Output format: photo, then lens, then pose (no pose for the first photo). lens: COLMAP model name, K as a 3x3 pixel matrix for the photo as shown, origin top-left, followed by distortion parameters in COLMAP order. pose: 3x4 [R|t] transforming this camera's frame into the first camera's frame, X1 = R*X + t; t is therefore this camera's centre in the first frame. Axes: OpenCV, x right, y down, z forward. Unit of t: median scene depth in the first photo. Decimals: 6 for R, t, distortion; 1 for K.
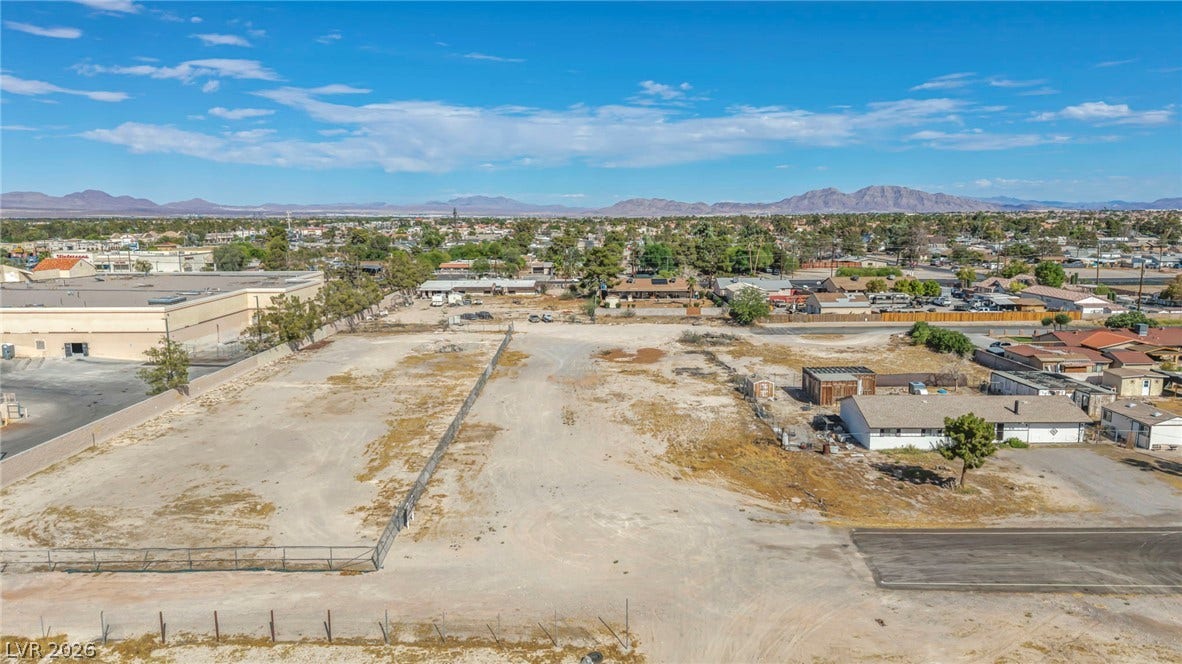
lens RADIAL K [[782.7, 0, 591.0], [0, 782.7, 332.0], [0, 0, 1]] dist [0.056093, -0.075798]
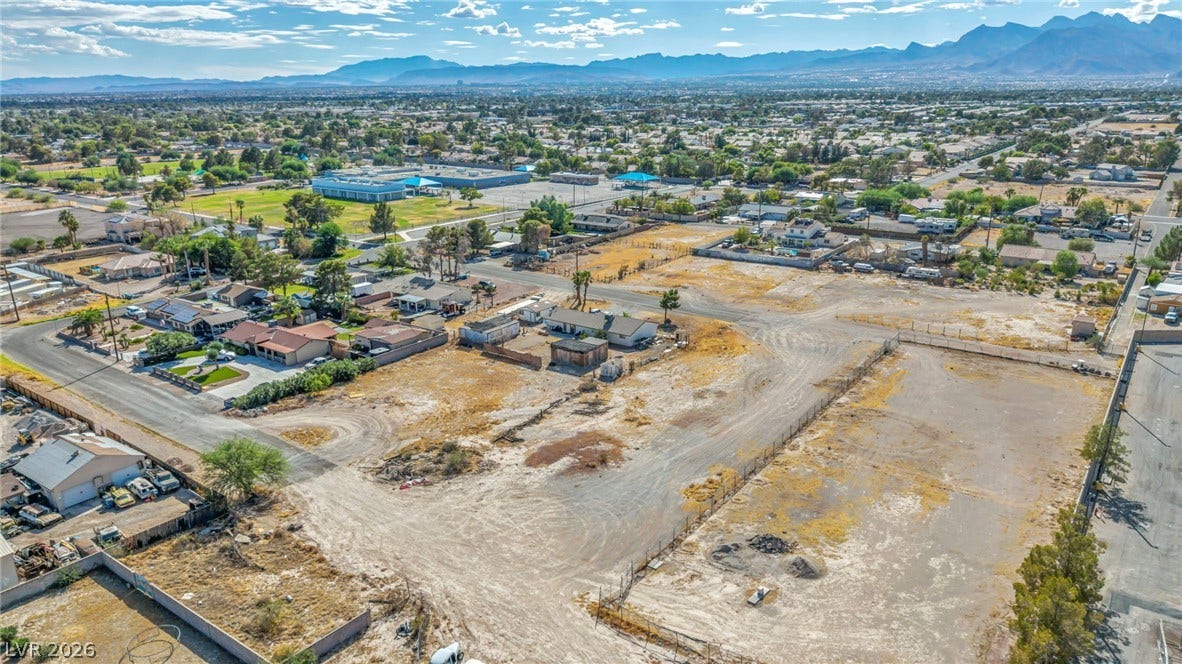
lens RADIAL K [[782.7, 0, 591.0], [0, 782.7, 332.0], [0, 0, 1]] dist [0.056093, -0.075798]
pose [[-0.804573, -0.158356, 0.572352, -0.541602], [0.104593, 0.910938, 0.399064, -0.547947], [-0.584571, 0.380940, -0.716353, 1.989824]]
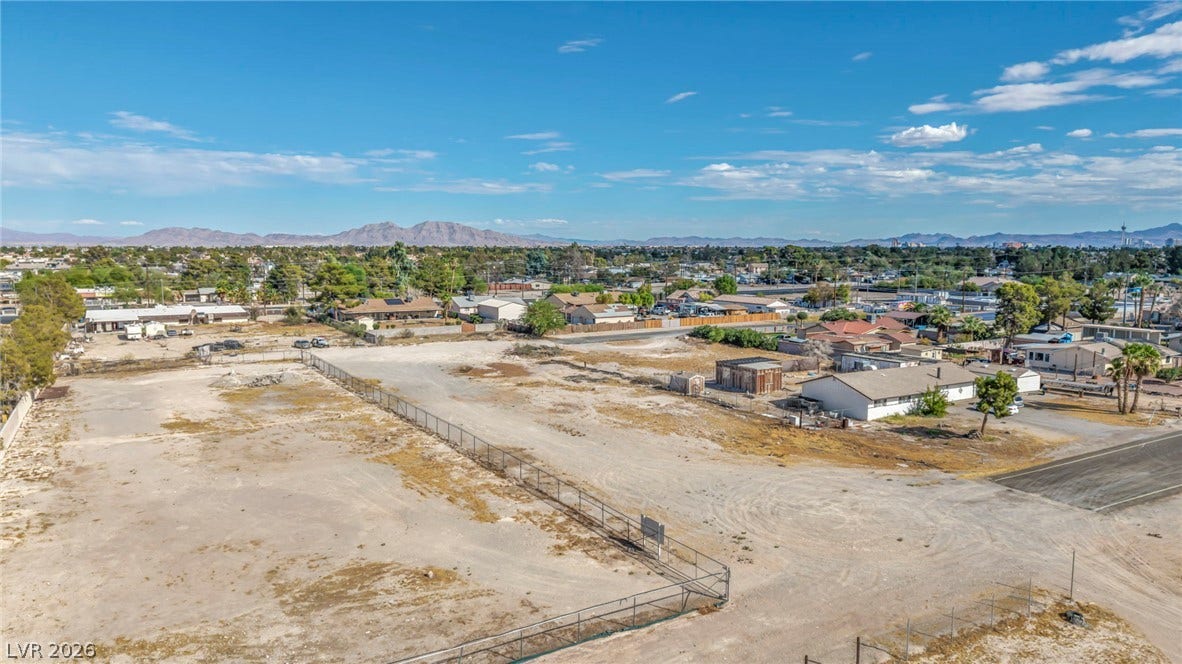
lens RADIAL K [[782.9, 0, 591.1], [0, 782.9, 339.1], [0, 0, 1]] dist [0.041170, -0.042734]
pose [[0.856860, -0.053508, 0.512765, -0.410259], [0.070237, 0.997442, -0.013285, 0.017359], [-0.510743, 0.047398, 0.858426, 0.185716]]
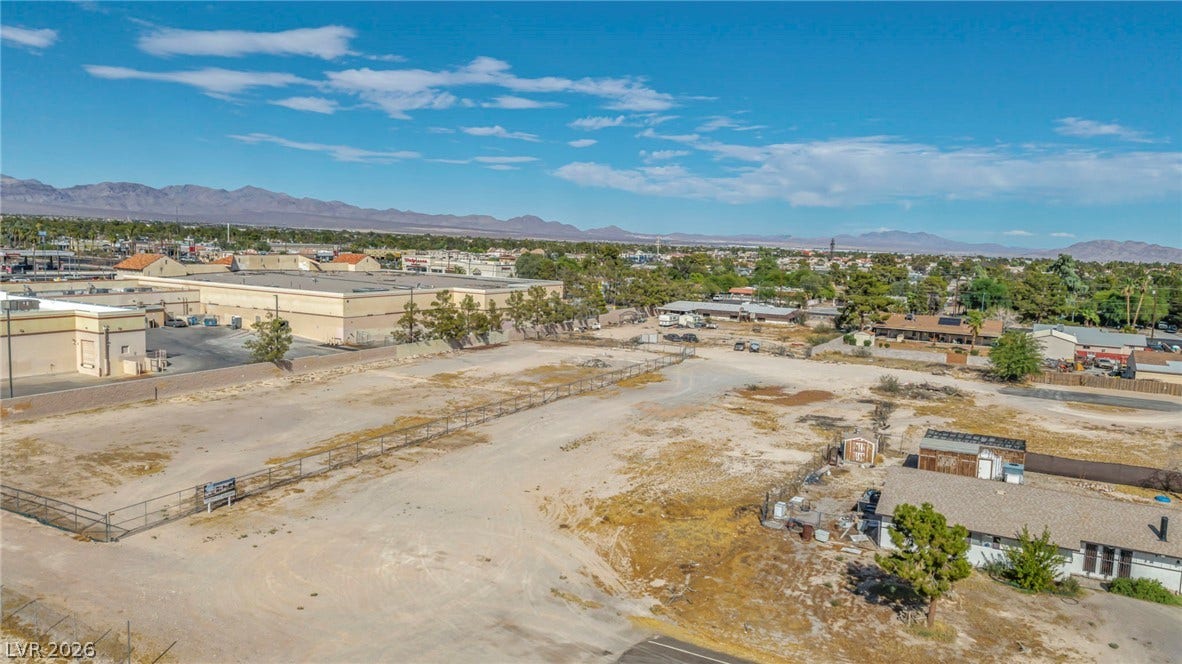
lens RADIAL K [[840.0, 0, 591.0], [0, 840.0, 332.0], [0, 0, 1]] dist [0.054808, -0.072217]
pose [[0.885585, 0.089180, -0.455836, 0.339516], [-0.111406, 0.993530, -0.022063, 0.009330], [0.450919, 0.070322, 0.889790, 0.184891]]
